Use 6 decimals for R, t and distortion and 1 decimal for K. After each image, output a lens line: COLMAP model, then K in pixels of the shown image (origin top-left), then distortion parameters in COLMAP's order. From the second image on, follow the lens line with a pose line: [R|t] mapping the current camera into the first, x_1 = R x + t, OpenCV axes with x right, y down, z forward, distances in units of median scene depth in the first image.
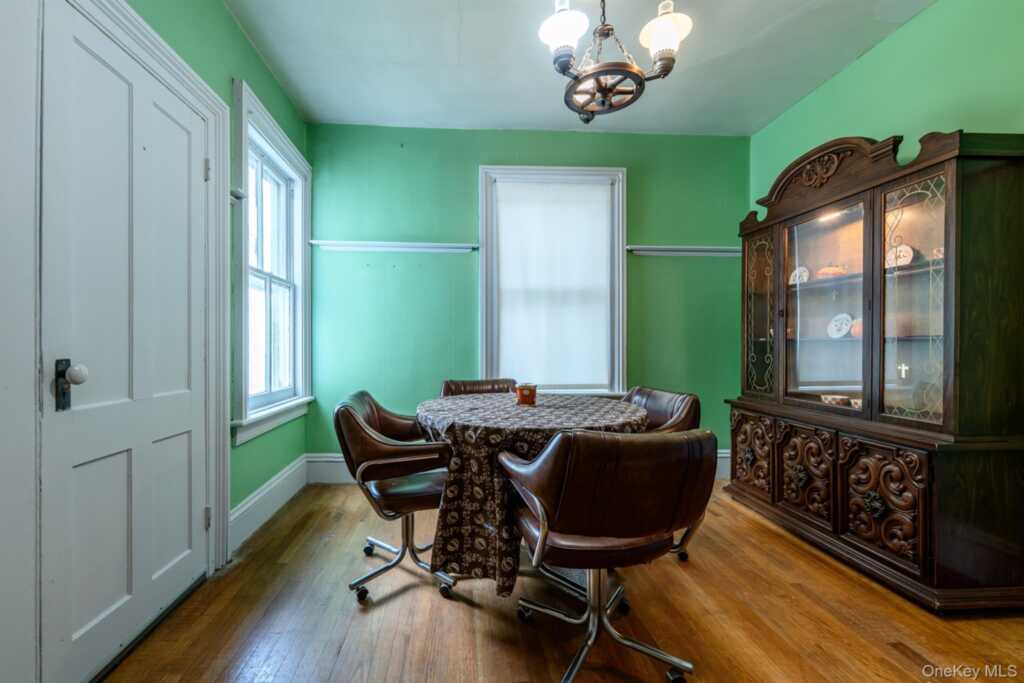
lens RADIAL K [[421.2, 0, 503.9], [0, 421.2, 348.0], [0, 0, 1]] dist [0.001897, -0.000425]
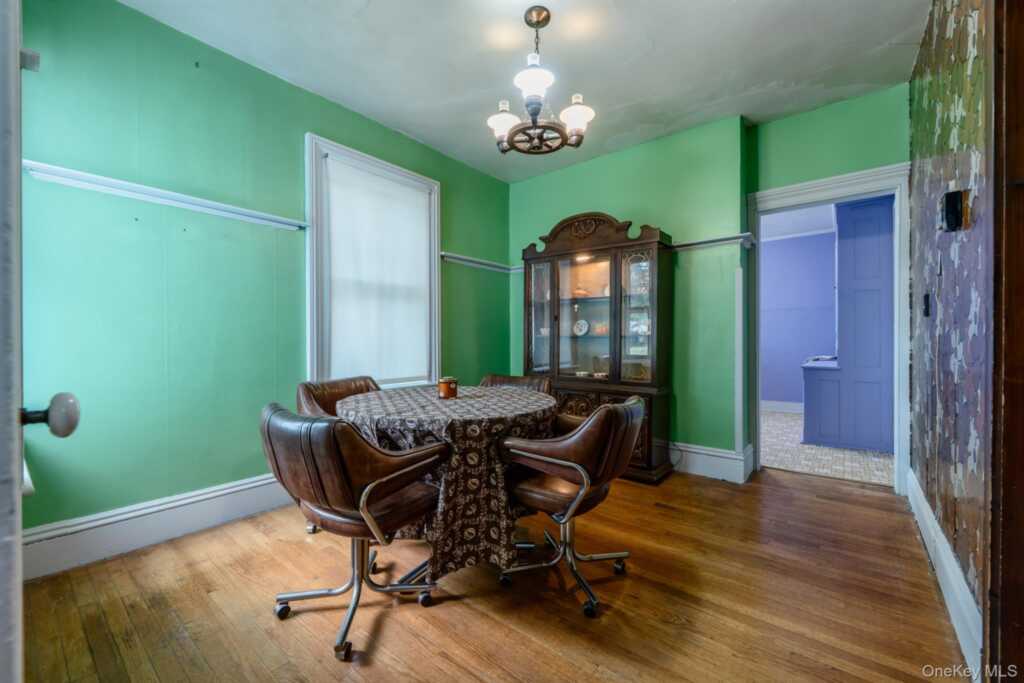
lens RADIAL K [[405.1, 0, 511.3], [0, 405.1, 339.5], [0, 0, 1]] dist [0.000776, -0.000263]
pose [[0.676225, -0.001900, 0.736693, -0.427971], [0.004211, 0.999990, -0.001286, -0.006653], [-0.736683, 0.003972, 0.676226, 0.147581]]
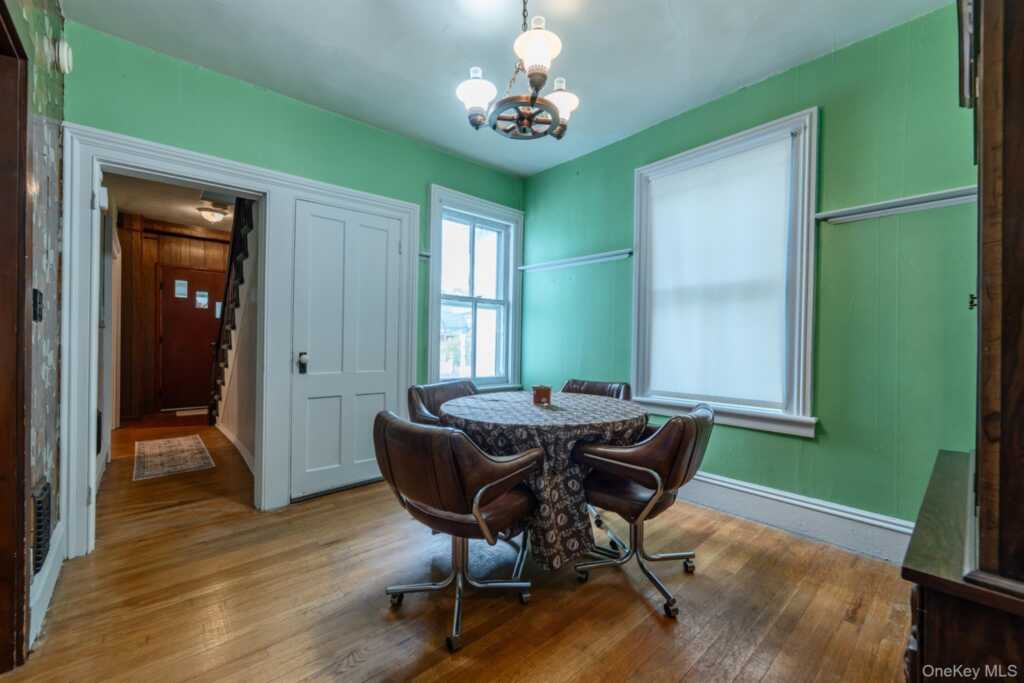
lens RADIAL K [[421.2, 0, 513.8], [0, 421.2, 345.8], [0, 0, 1]] dist [0.001897, -0.000425]
pose [[0.621995, 0.013067, -0.782912, 0.608004], [-0.015390, 0.999872, 0.004461, -0.015254], [0.782870, 0.009274, 0.622117, 0.172615]]
